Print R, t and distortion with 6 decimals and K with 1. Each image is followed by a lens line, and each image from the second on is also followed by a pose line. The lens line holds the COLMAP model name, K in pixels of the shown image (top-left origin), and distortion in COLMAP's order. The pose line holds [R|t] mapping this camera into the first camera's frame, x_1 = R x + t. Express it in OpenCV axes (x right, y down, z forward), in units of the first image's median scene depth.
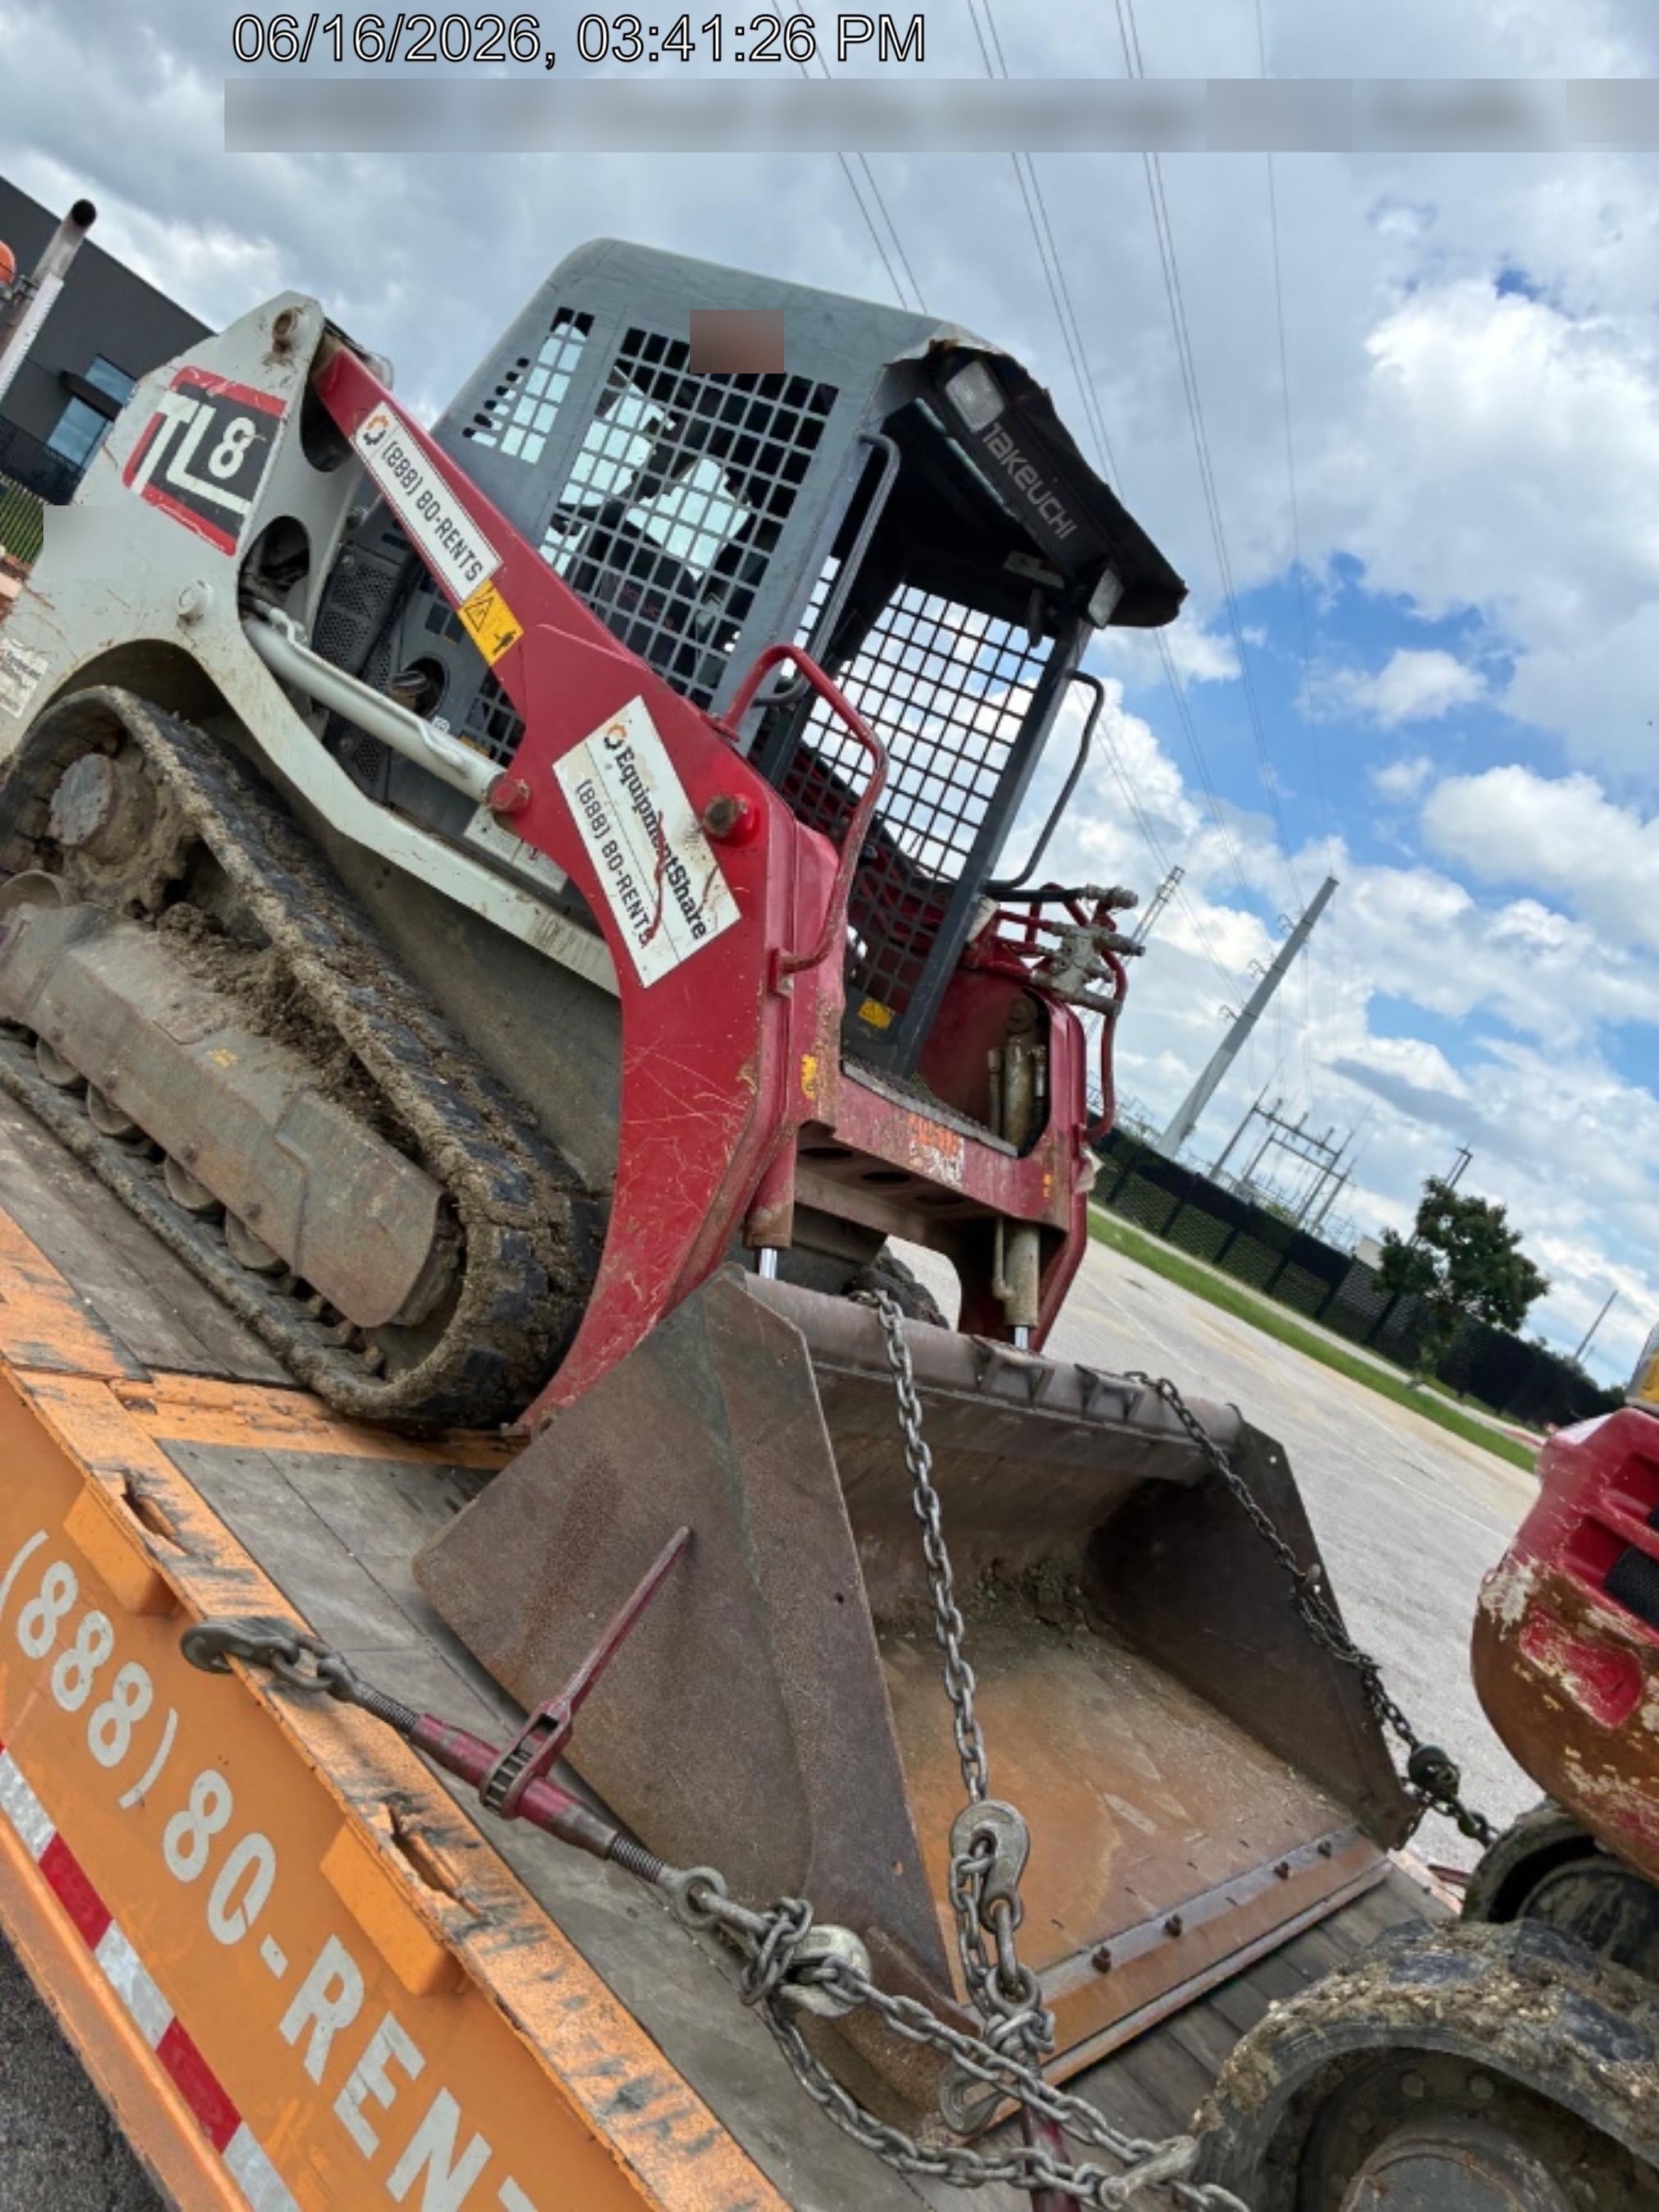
lens RADIAL K [[1659.7, 0, 797.7], [0, 1659.7, 1104.2], [0, 0, 1]] dist [0.042965, -0.005797]
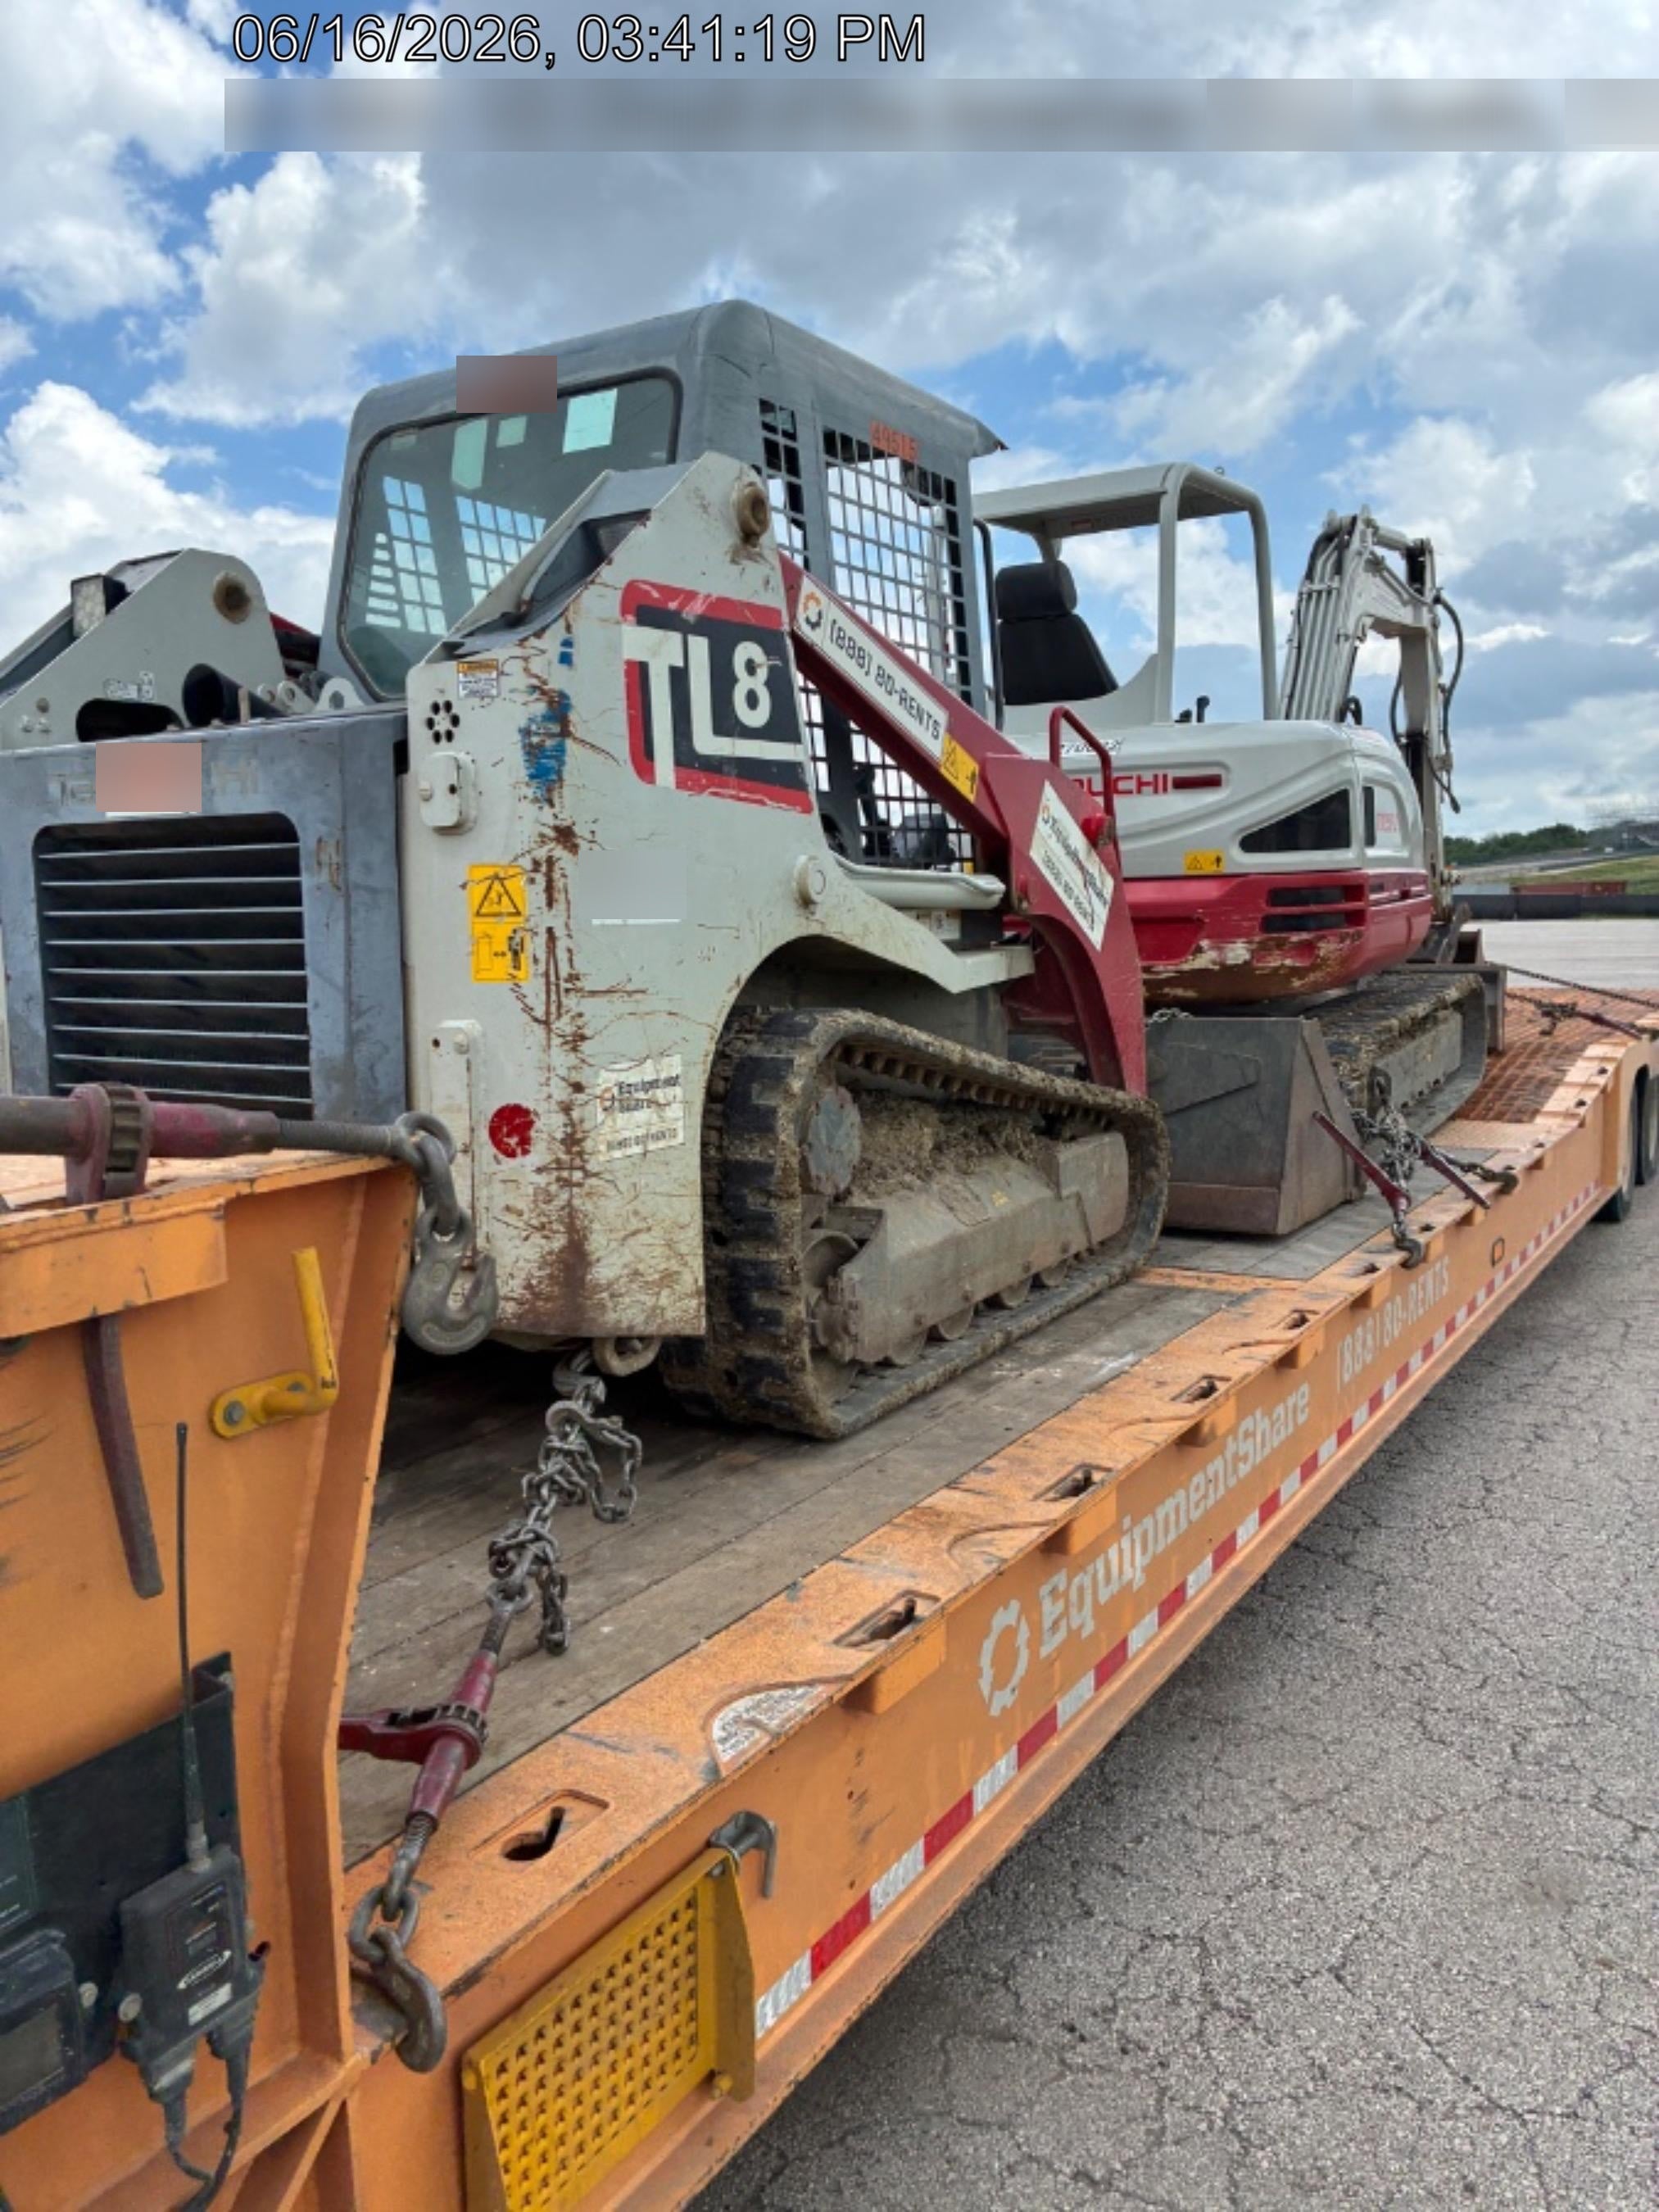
lens RADIAL K [[1659.7, 0, 797.7], [0, 1659.7, 1104.2], [0, 0, 1]] dist [0.042965, -0.005797]
pose [[-0.076039, -0.600889, 0.795708, -1.120513], [0.054027, 0.794363, 0.605036, -0.733996], [-0.995640, 0.088996, -0.027938, 1.058681]]
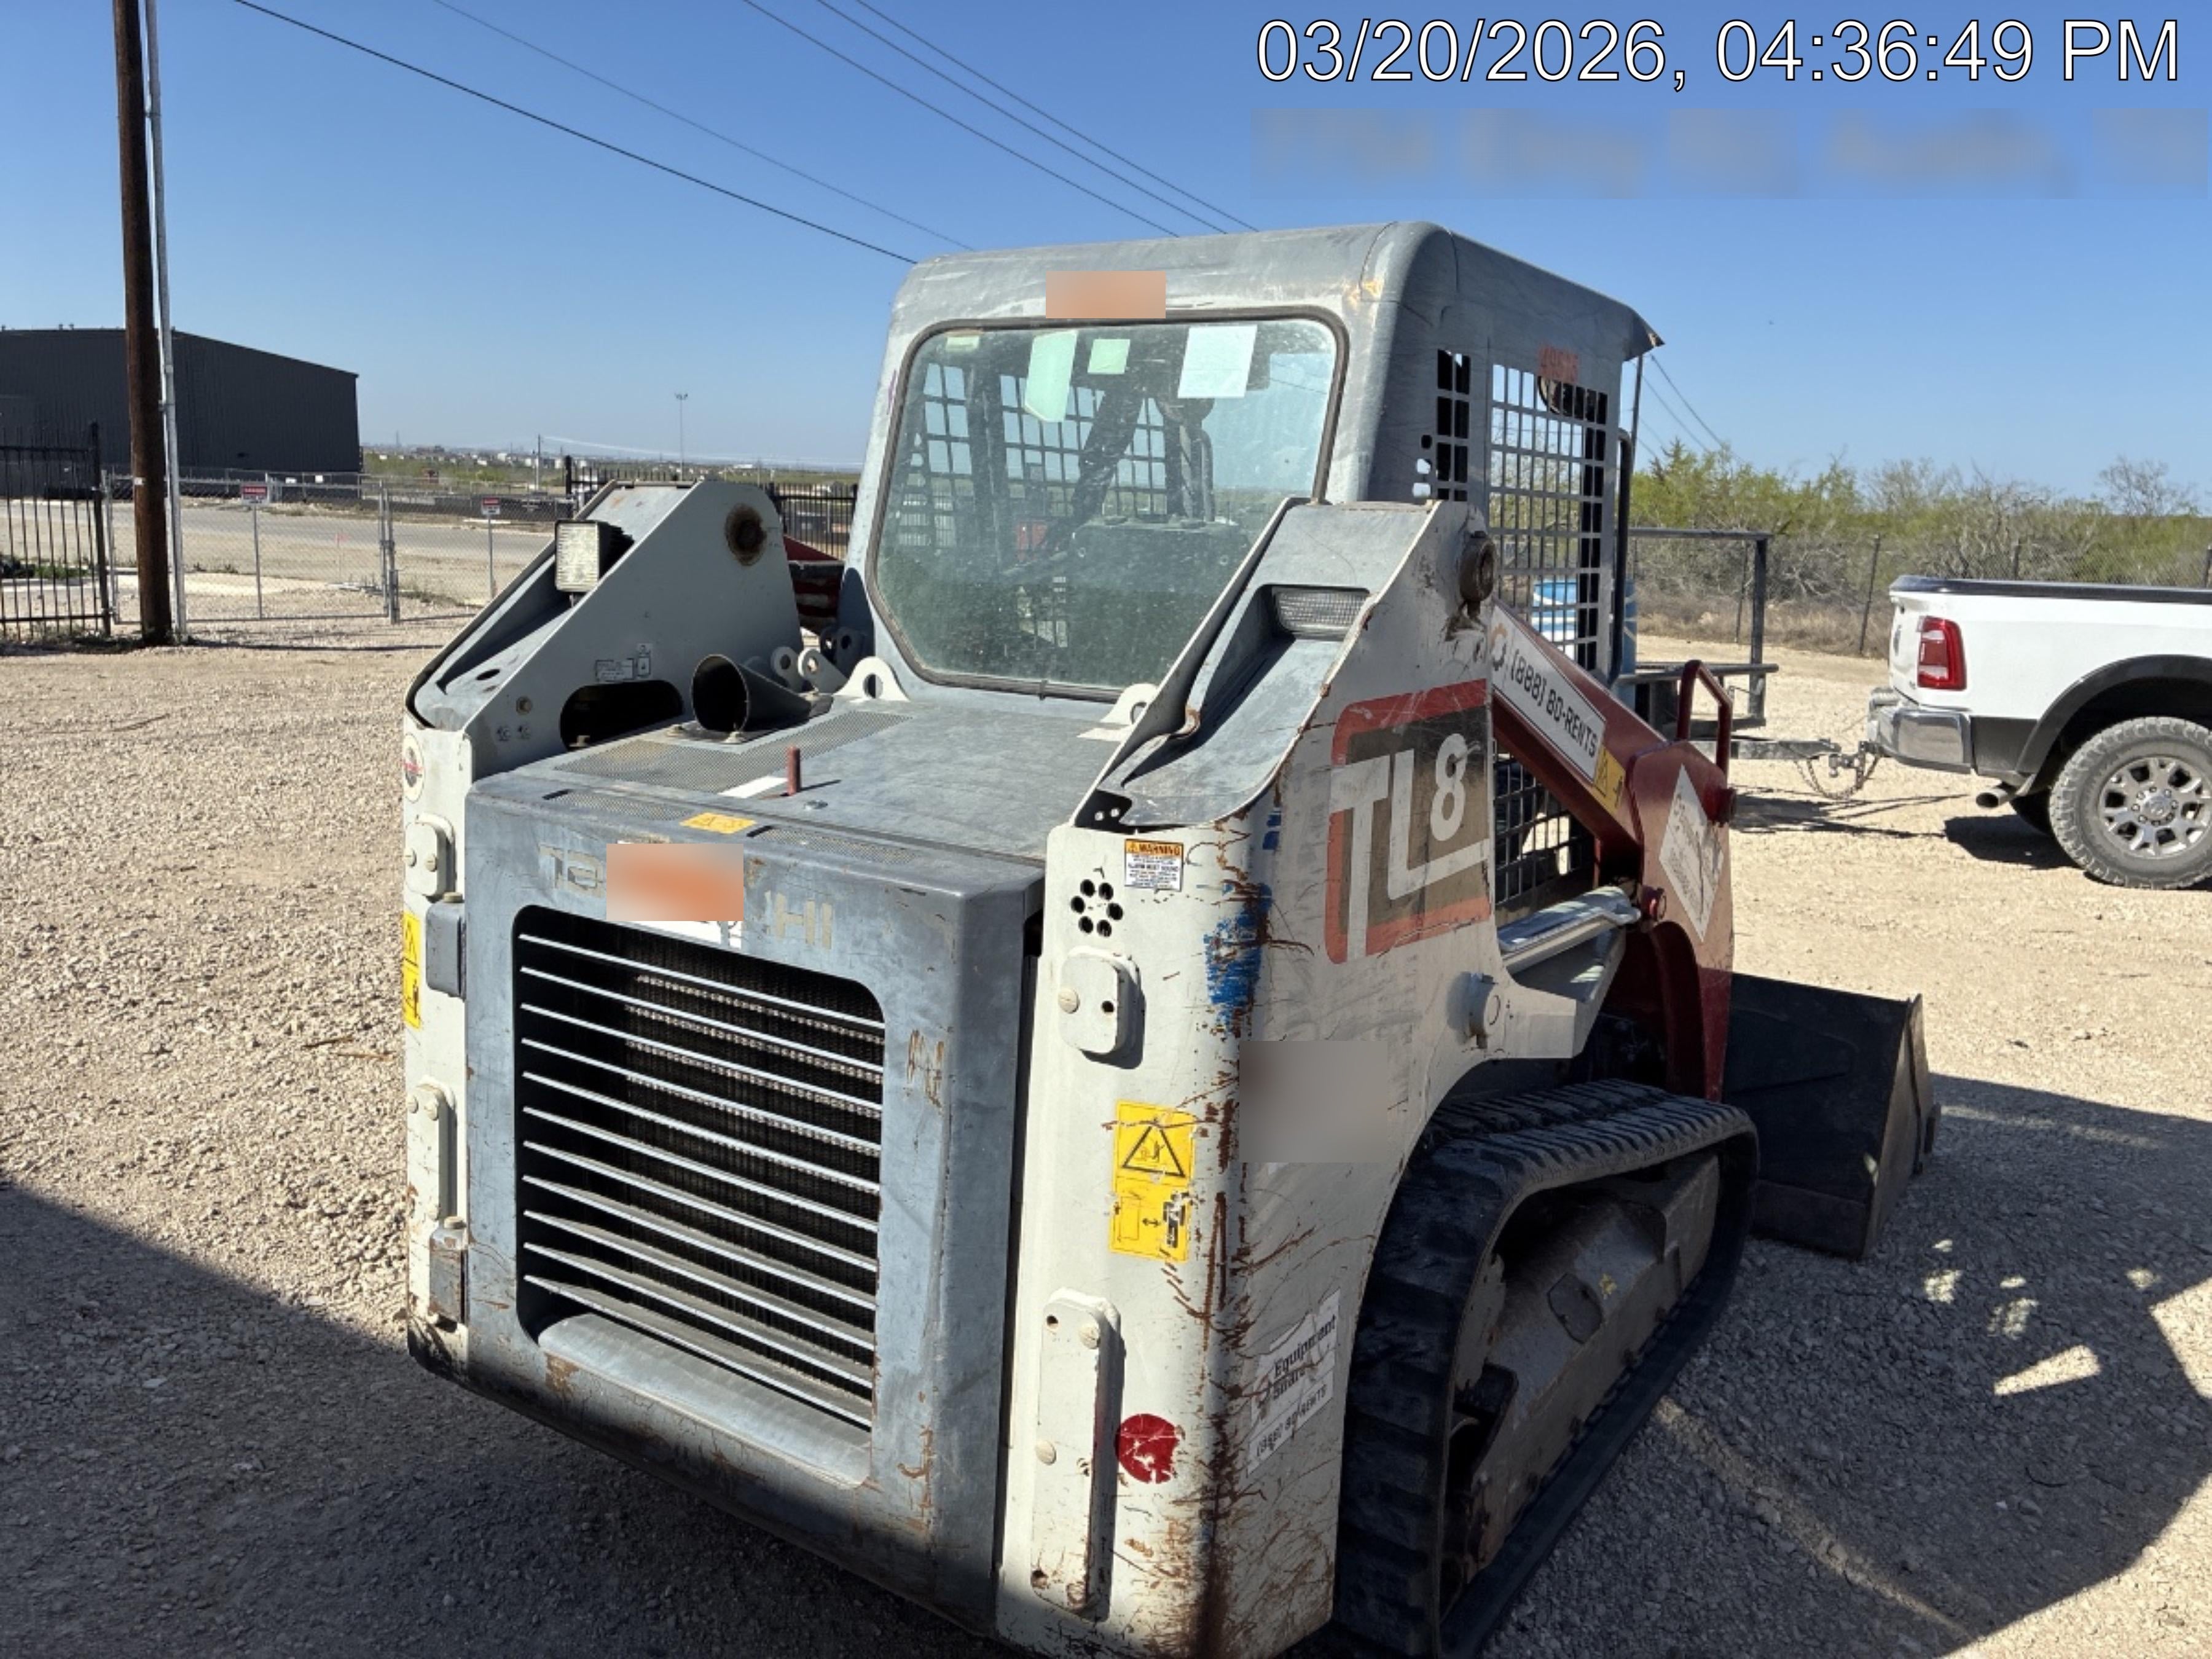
lens RADIAL K [[1659.7, 0, 1123.3], [0, 1659.7, 834.5], [0, 0, 1]] dist [0.042965, -0.005797]
pose [[-0.028269, -0.653403, 0.756482, -0.828173], [0.000432, 0.756777, 0.653673, -0.803935], [-0.999600, 0.018806, -0.021111, 1.177598]]
